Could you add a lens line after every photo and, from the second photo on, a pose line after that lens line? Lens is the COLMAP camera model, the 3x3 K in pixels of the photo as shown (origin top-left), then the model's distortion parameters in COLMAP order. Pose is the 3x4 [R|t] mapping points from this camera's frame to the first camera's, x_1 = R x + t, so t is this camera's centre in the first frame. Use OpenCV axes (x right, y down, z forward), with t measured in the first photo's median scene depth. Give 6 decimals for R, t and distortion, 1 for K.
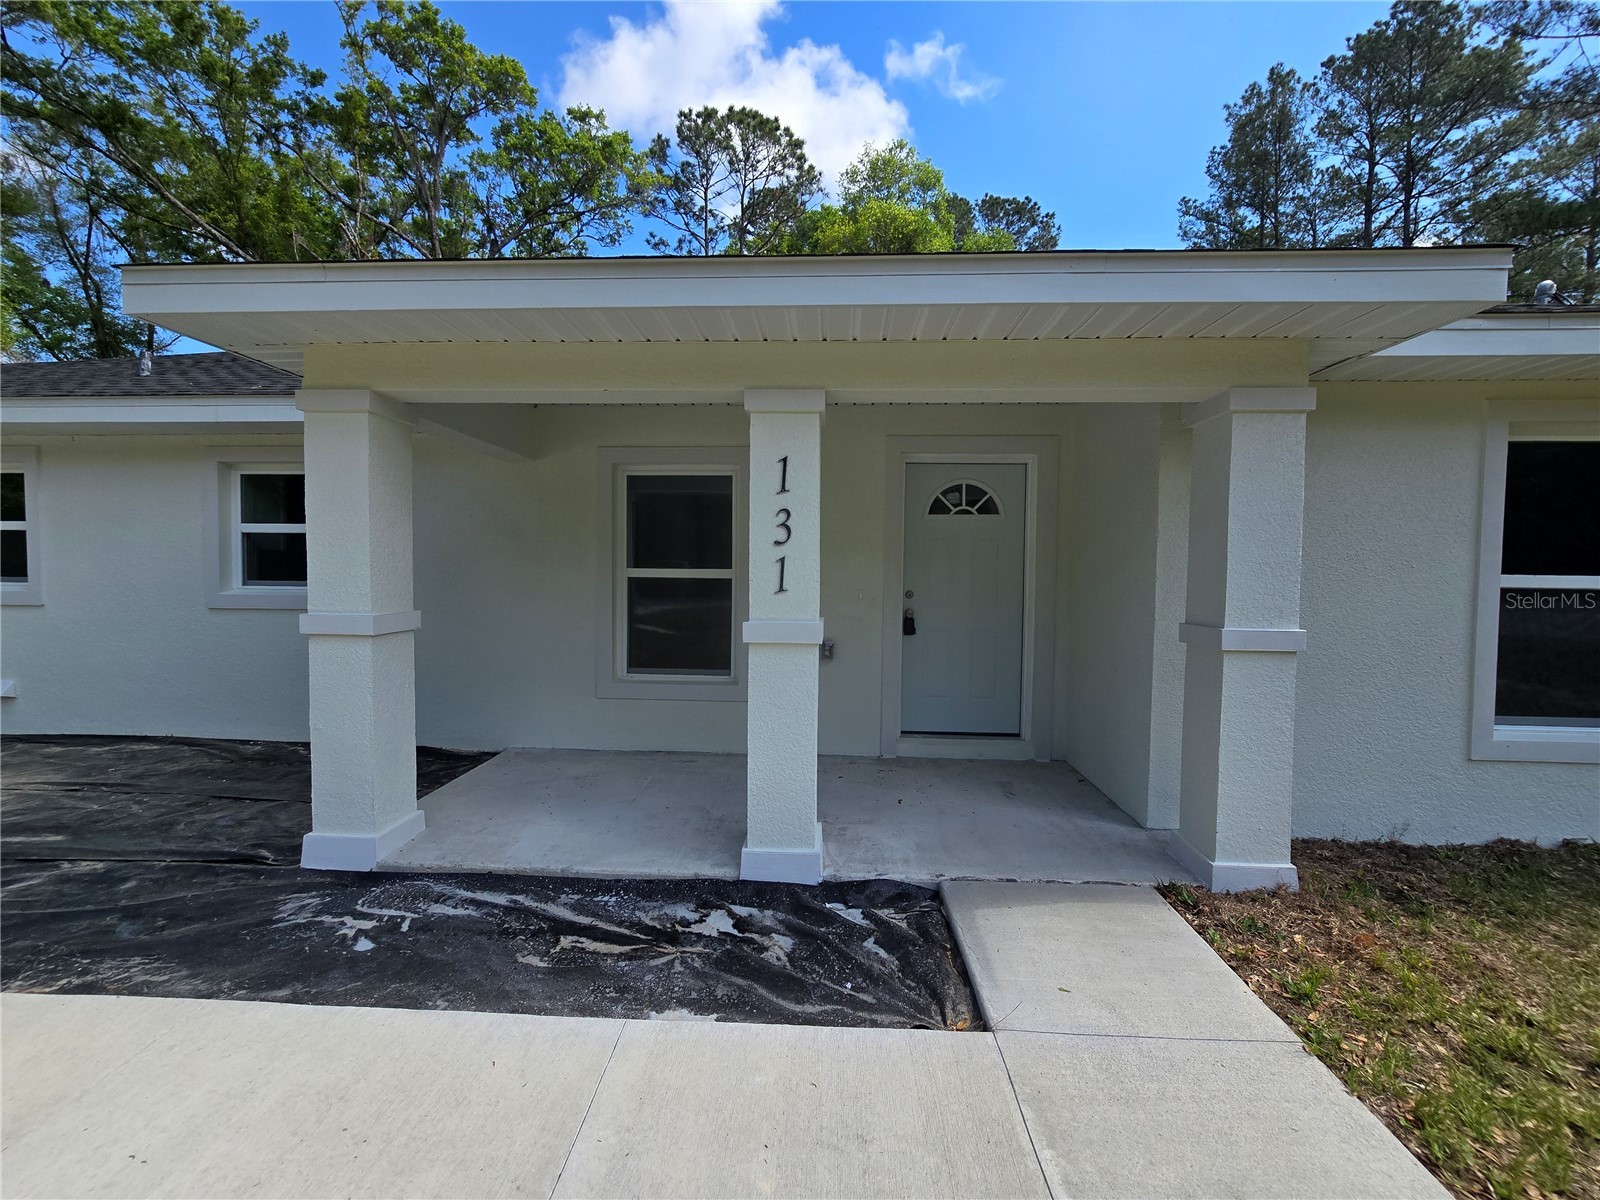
lens RADIAL K [[654.9, 0, 800.5], [0, 654.9, 595.0], [0, 0, 1]] dist [-0.006777, 0.000461]
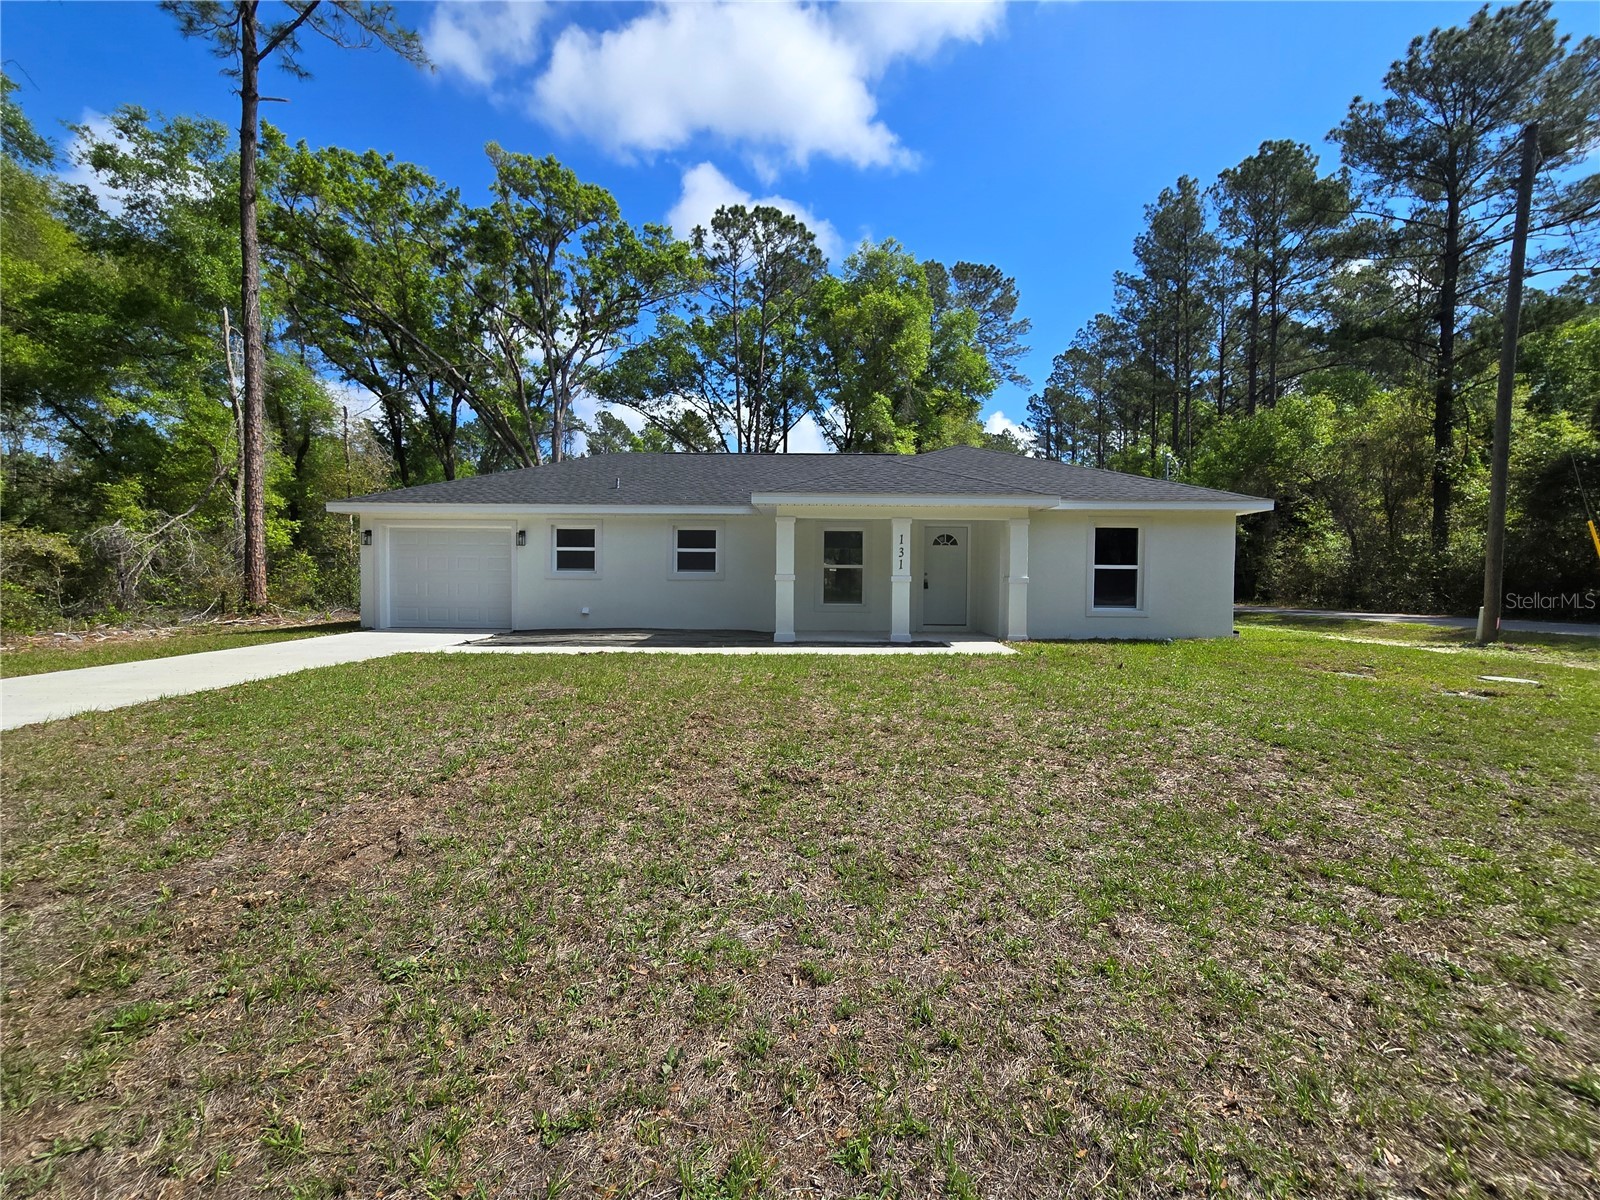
lens RADIAL K [[654.9, 0, 800.5], [0, 654.9, 595.0], [0, 0, 1]] dist [-0.006777, 0.000461]
pose [[0.999413, -0.002863, 0.034150, -0.105919], [0.003218, 0.999941, -0.010352, 0.026611], [-0.034118, 0.010456, 0.999363, -0.405431]]
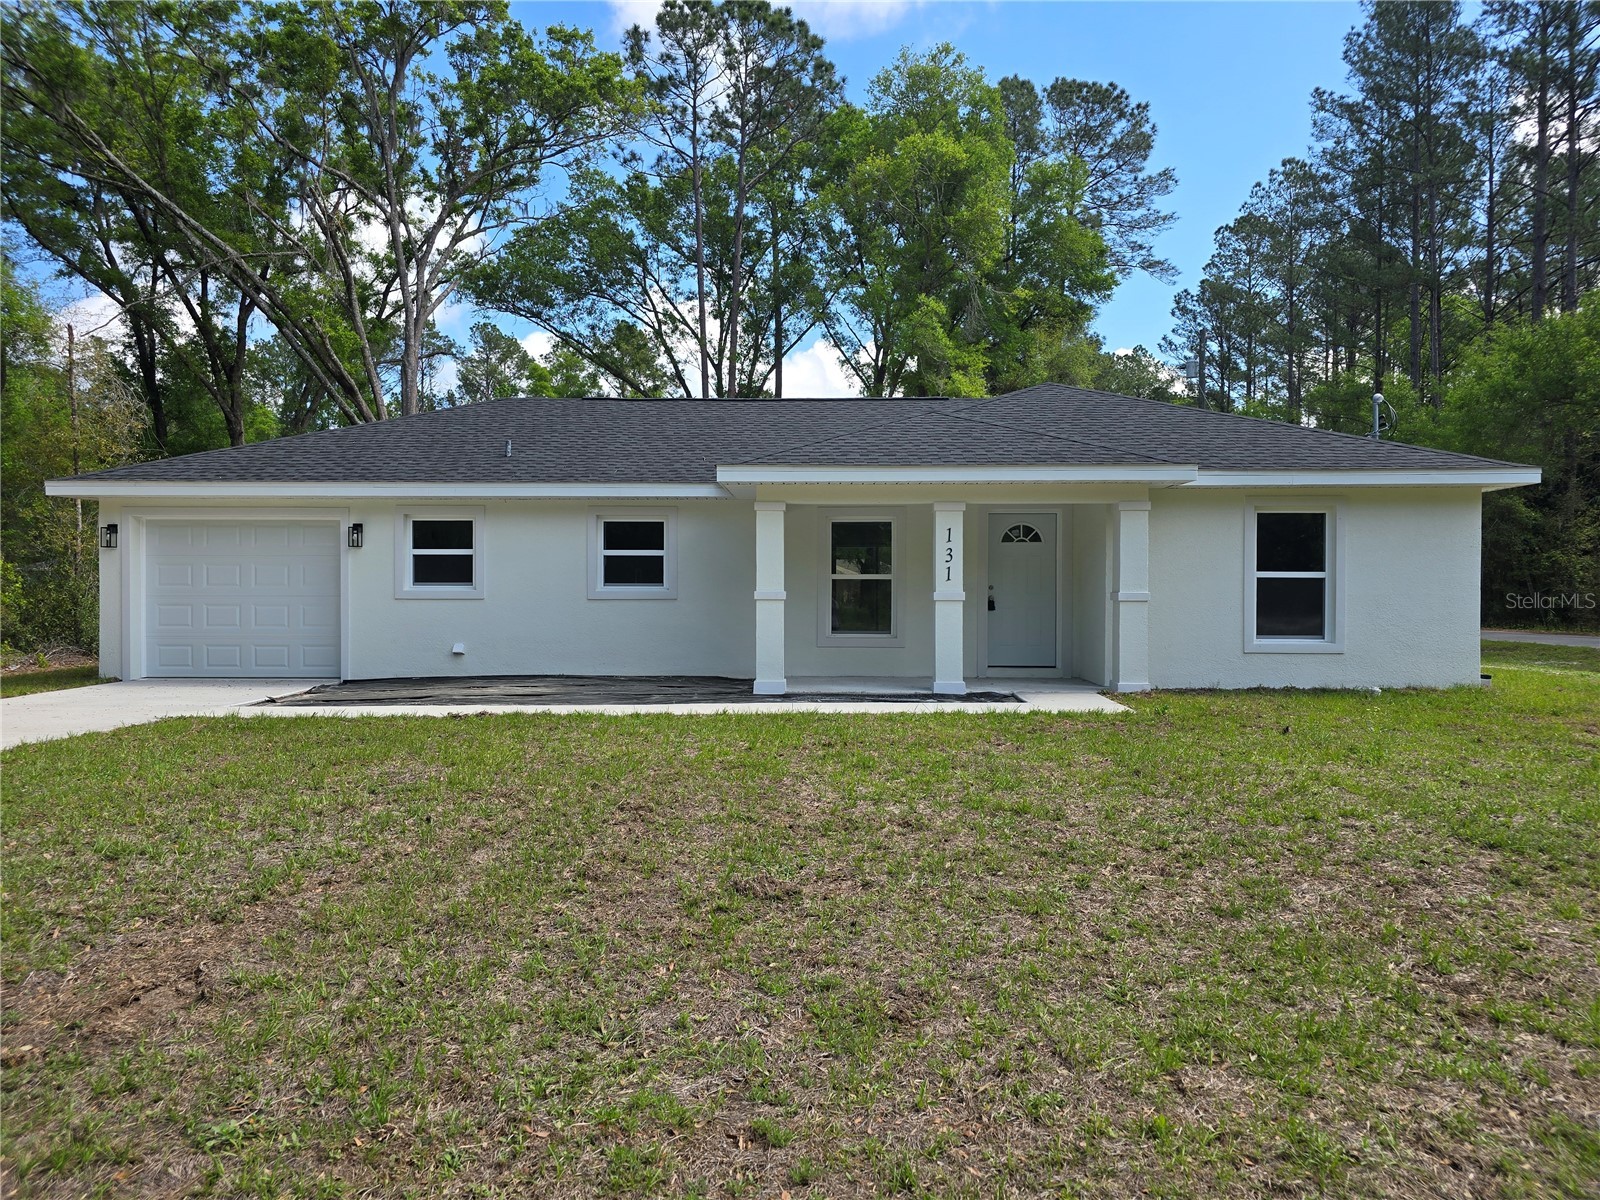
lens RADIAL K [[1067.5, 0, 802.6], [0, 1067.5, 598.2], [0, 0, 1]] dist [0.047526, -0.035254]
pose [[0.999531, -0.008806, 0.029330, -0.099347], [0.009668, 0.999522, -0.029382, 0.024930], [-0.029057, 0.029652, 0.999138, -0.433171]]
